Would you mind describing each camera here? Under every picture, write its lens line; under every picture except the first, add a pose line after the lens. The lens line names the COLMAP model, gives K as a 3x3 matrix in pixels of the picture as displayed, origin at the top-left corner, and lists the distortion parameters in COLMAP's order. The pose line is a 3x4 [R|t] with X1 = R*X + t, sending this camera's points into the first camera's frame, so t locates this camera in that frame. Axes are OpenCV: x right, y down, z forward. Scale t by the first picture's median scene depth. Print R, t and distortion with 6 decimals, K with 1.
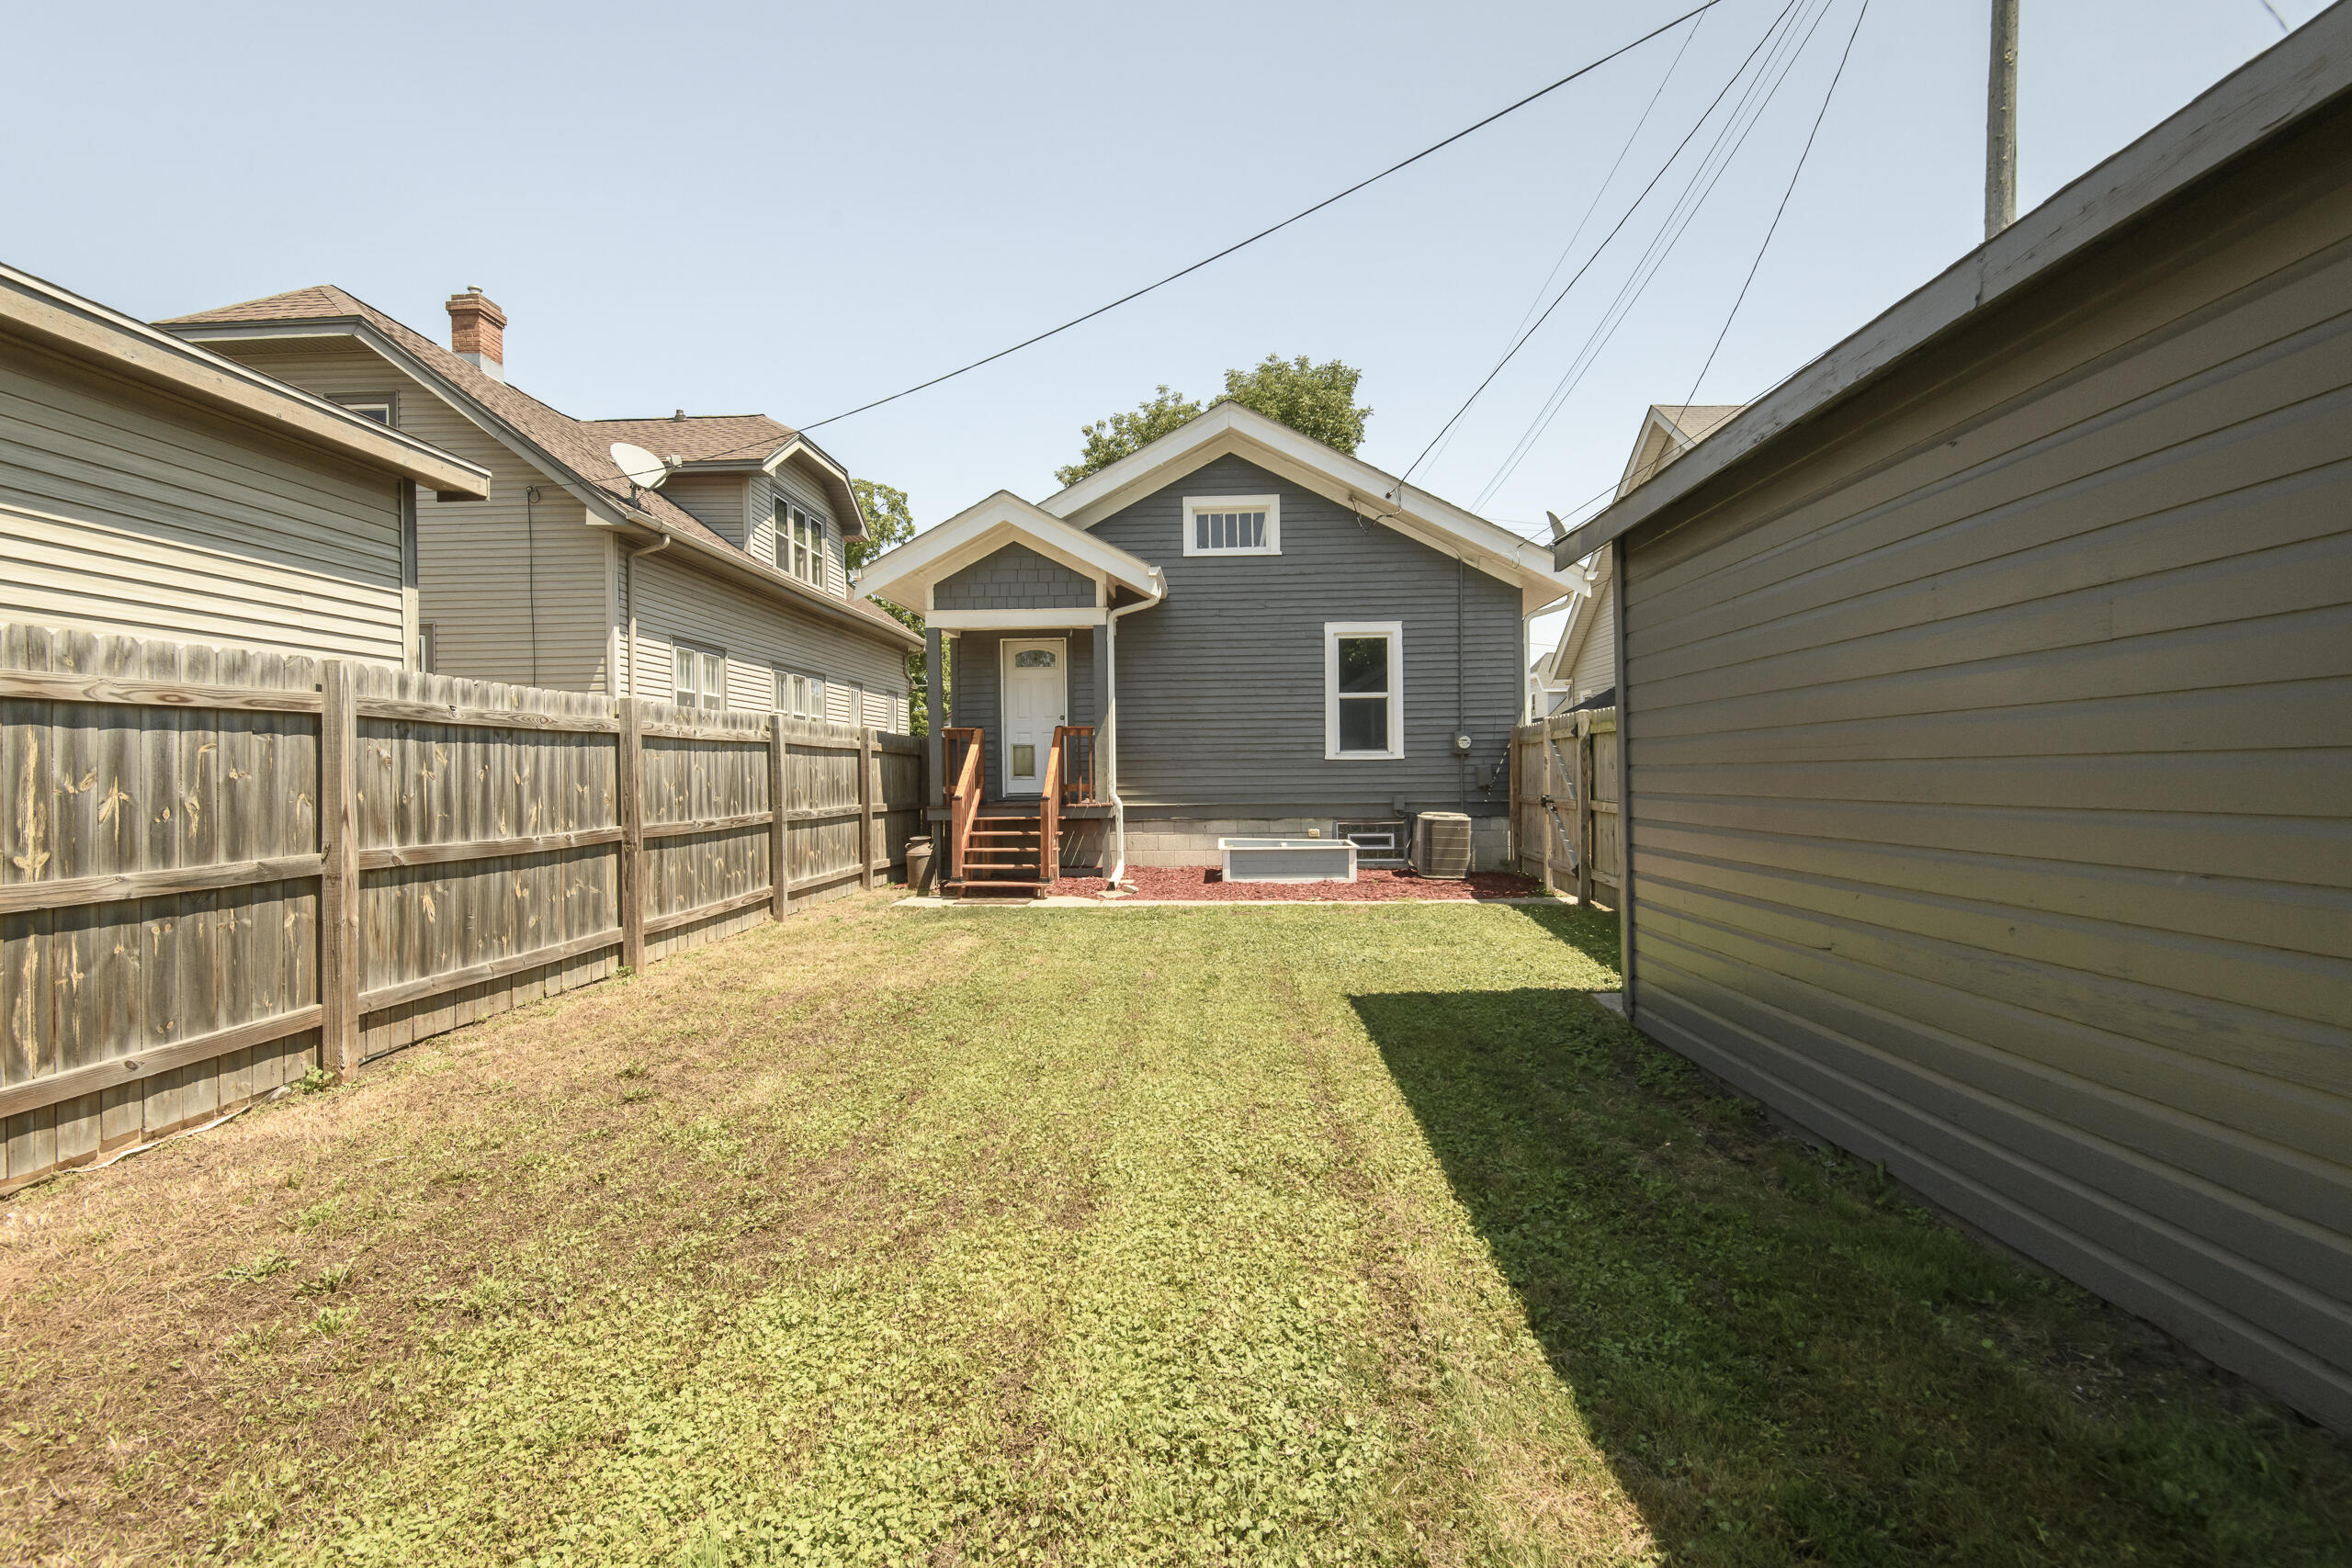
lens RADIAL K [[1092.5, 0, 1166.0], [0, 1092.5, 782.8], [0, 0, 1]] dist [0.018048, -0.011376]
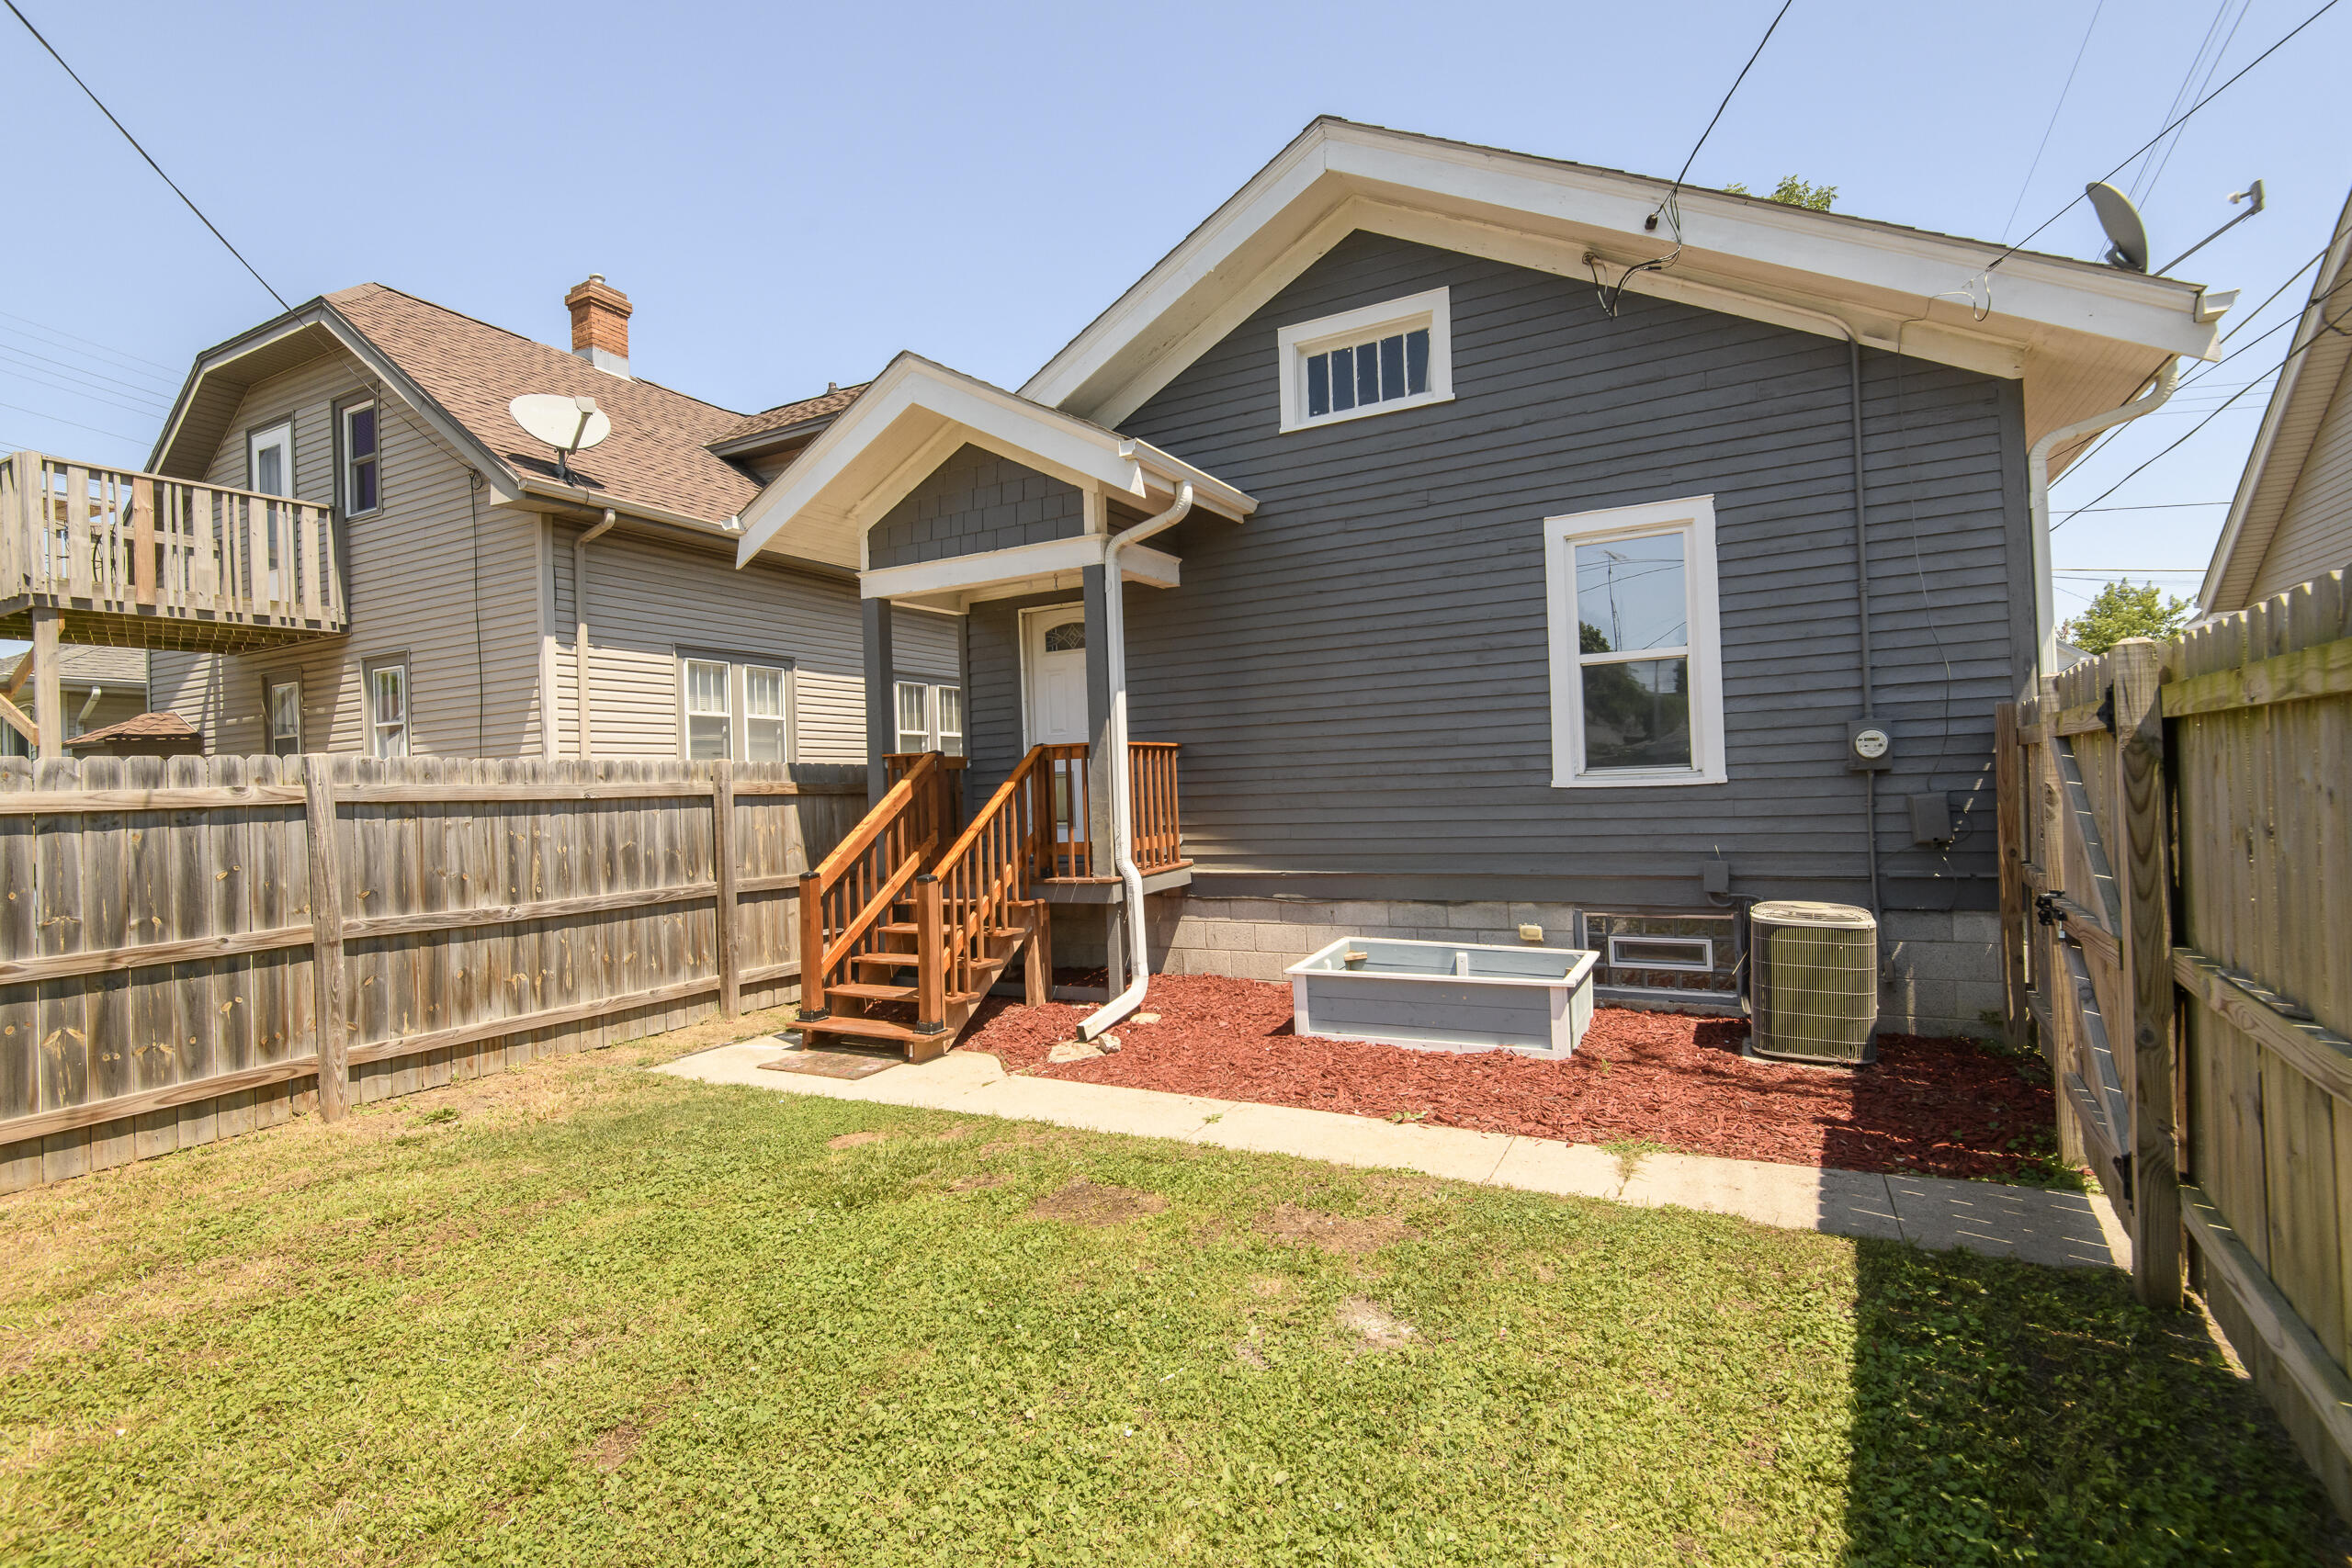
lens RADIAL K [[1092.5, 0, 1178.4], [0, 1092.5, 778.1], [0, 0, 1]] dist [0.018048, -0.011376]
pose [[0.902856, -0.024840, -0.429225, 0.208141], [0.021241, 0.999688, -0.013174, -0.023066], [0.429419, 0.002777, 0.903101, 0.470856]]
